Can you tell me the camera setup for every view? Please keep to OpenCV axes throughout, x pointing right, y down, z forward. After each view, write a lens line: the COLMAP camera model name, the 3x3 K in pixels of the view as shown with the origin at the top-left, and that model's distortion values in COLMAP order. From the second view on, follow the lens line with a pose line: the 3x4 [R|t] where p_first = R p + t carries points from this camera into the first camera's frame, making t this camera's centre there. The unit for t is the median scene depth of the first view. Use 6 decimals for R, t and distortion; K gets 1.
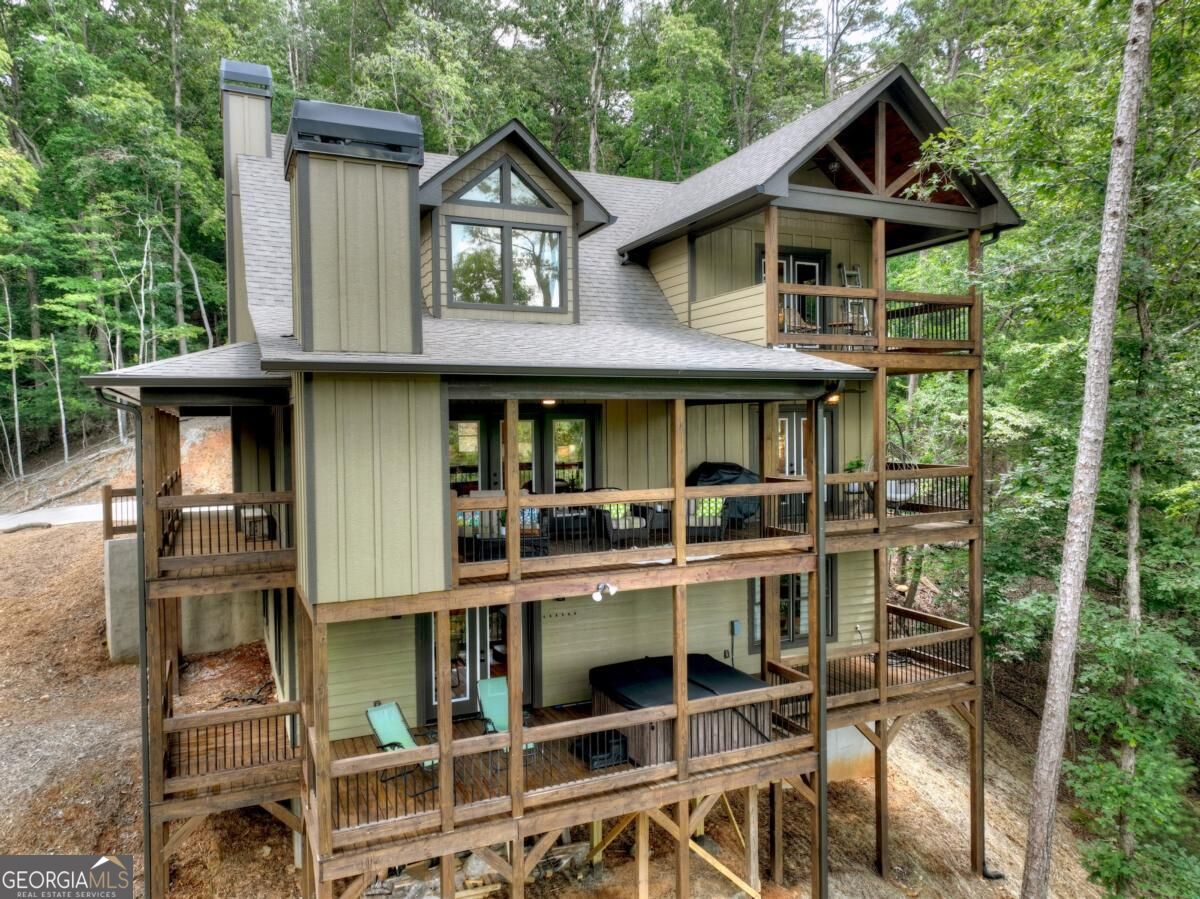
lens RADIAL K [[837.1, 0, 593.1], [0, 837.1, 446.5], [0, 0, 1]] dist [0.000601, 0.005834]
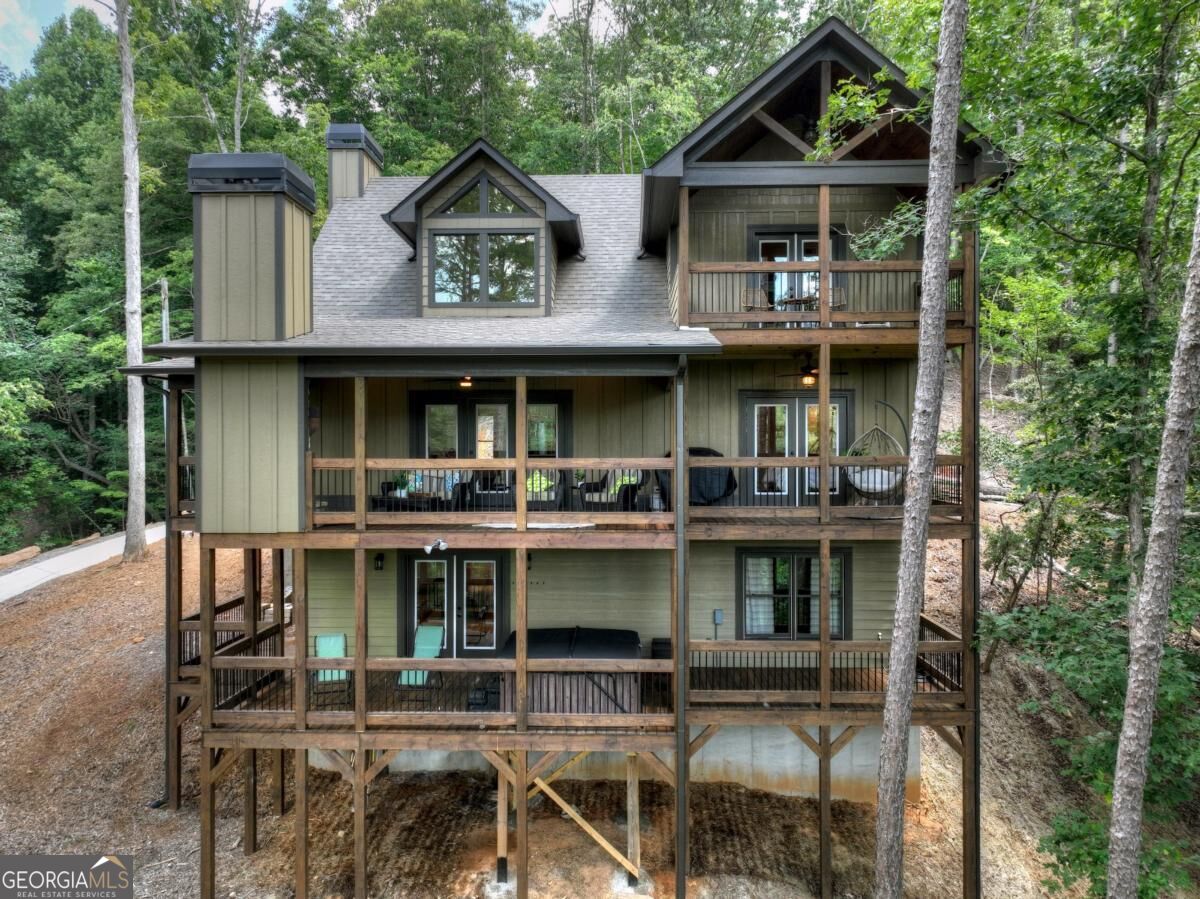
lens RADIAL K [[837.1, 0, 598.3], [0, 837.1, 447.5], [0, 0, 1]] dist [0.000601, 0.005834]
pose [[0.897903, 0.013175, -0.439996, 0.560155], [-0.021197, 0.999687, -0.013322, 0.039934], [0.439683, 0.021288, 0.897901, 0.061206]]
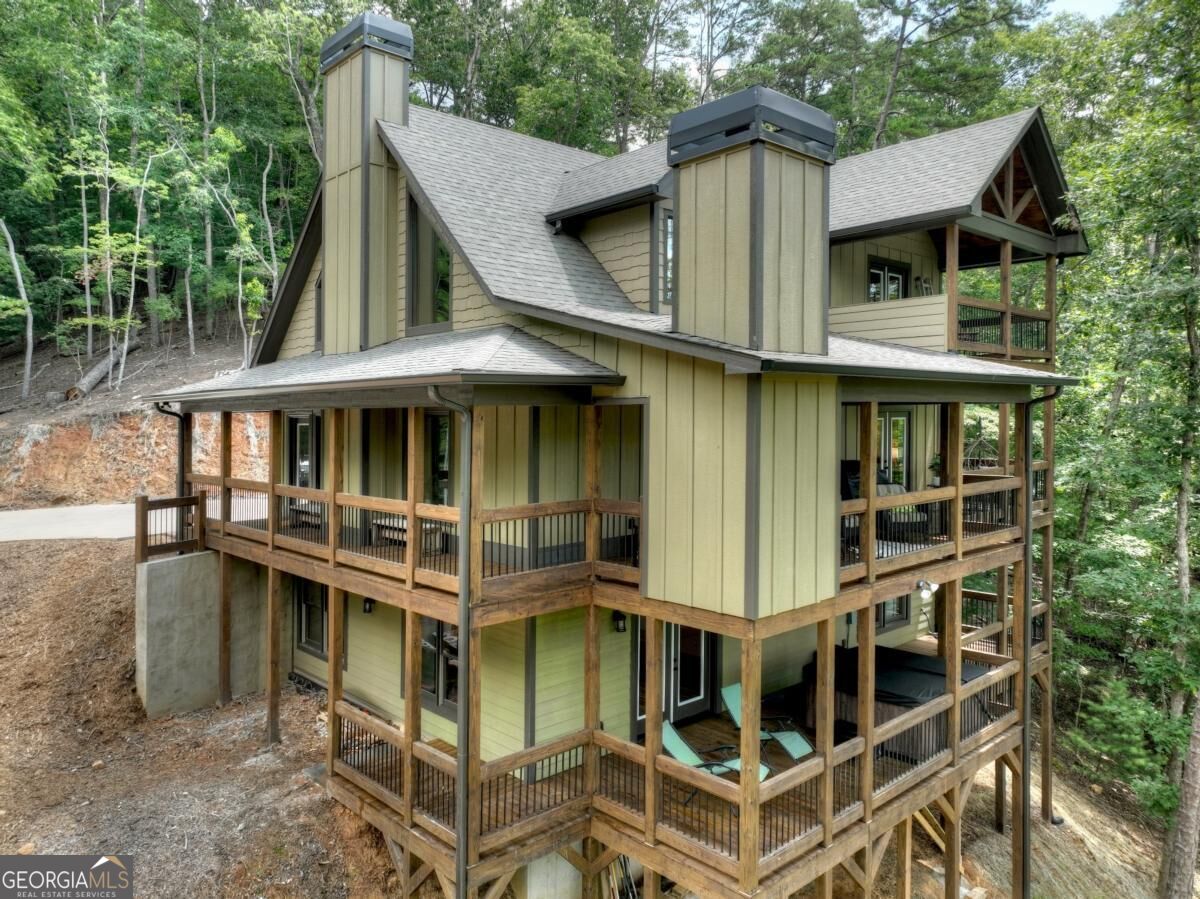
lens RADIAL K [[837.1, 0, 582.5], [0, 837.1, 425.6], [0, 0, 1]] dist [0.000601, 0.005834]
pose [[0.953380, 0.000703, 0.301770, -0.558832], [0.004697, 0.999842, -0.017169, -0.009078], [-0.301735, 0.017786, 0.953226, 0.113834]]
